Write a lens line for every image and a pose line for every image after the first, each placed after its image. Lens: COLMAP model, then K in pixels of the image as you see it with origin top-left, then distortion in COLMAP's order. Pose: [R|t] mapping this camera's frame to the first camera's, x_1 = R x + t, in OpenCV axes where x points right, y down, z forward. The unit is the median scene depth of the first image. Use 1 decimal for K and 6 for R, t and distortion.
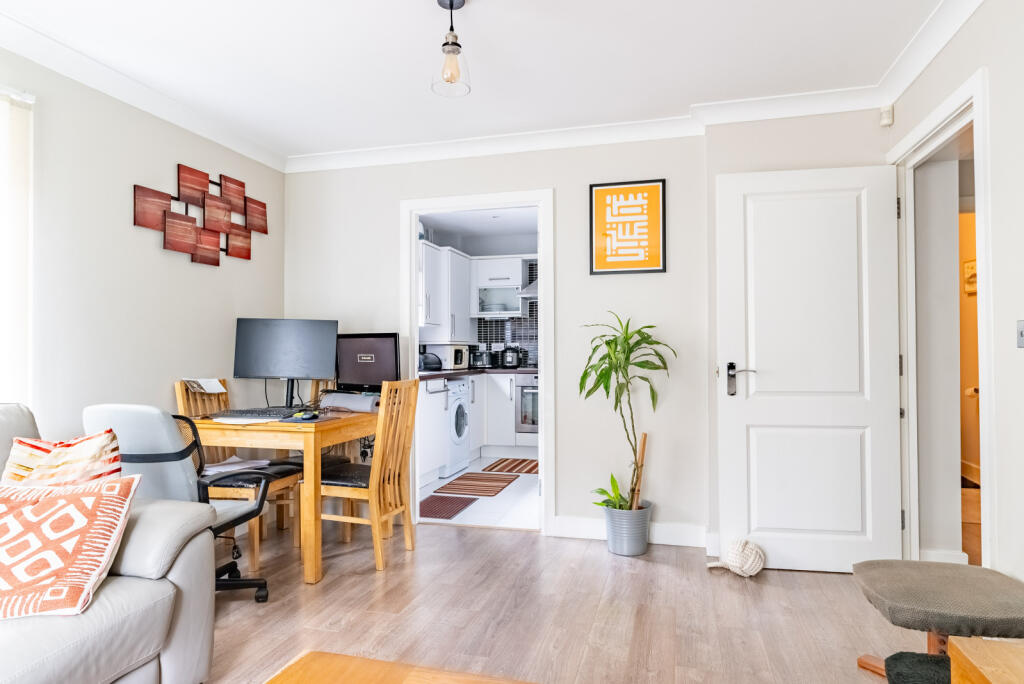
lens RADIAL K [[590.1, 0, 513.7], [0, 590.1, 344.4], [0, 0, 1]] dist [0.001472, 0.000011]
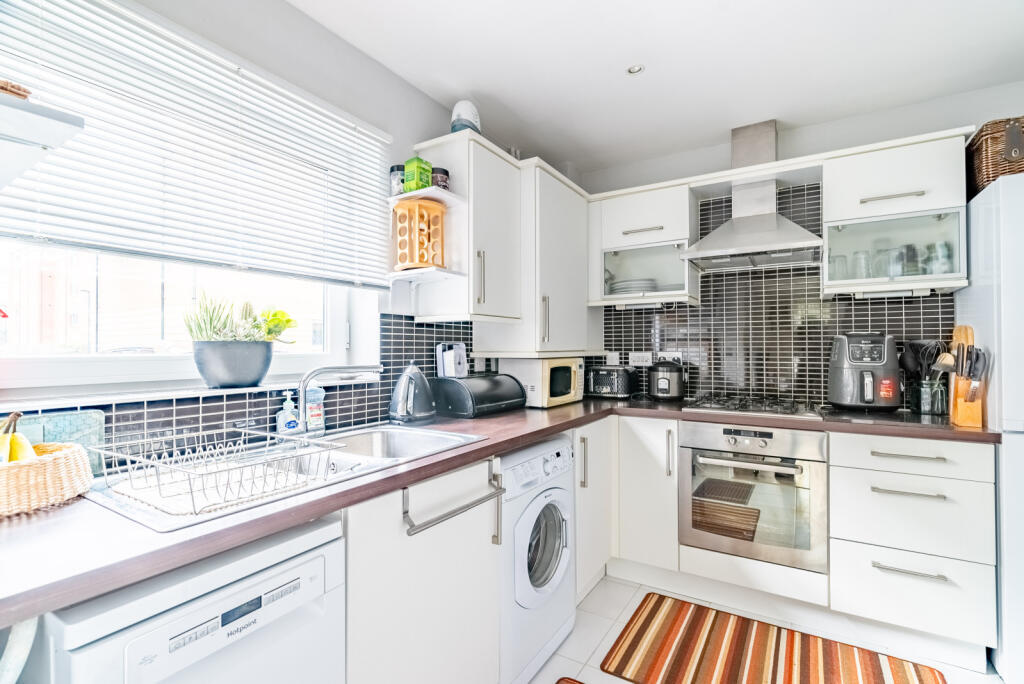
lens RADIAL K [[468.9, 0, 518.6], [0, 468.9, 341.7], [0, 0, 1]] dist [-0.006907, 0.002520]
pose [[0.960463, -0.001153, -0.278405, -0.014806], [0.000636, 0.999998, -0.001947, -0.011676], [0.278407, 0.001693, 0.960462, 0.566653]]
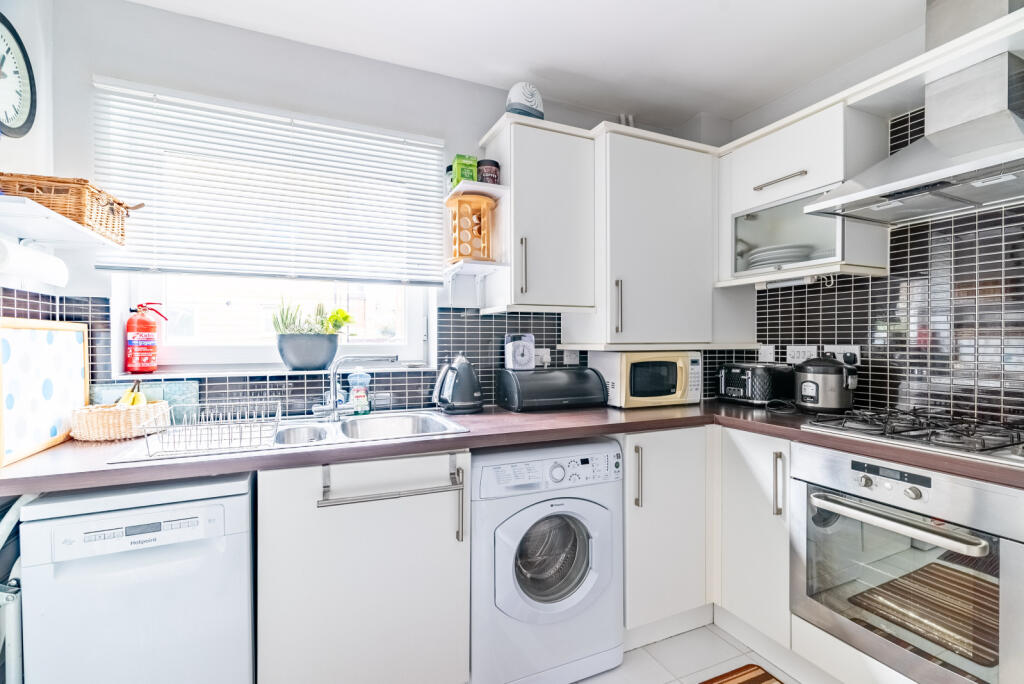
lens RADIAL K [[468.9, 0, 513.3], [0, 468.9, 342.9], [0, 0, 1]] dist [-0.006907, 0.002520]
pose [[0.636416, 0.008885, -0.771295, 0.100725], [0.006510, 0.999836, 0.016889, -0.011021], [0.771319, -0.015770, 0.636254, 0.663784]]
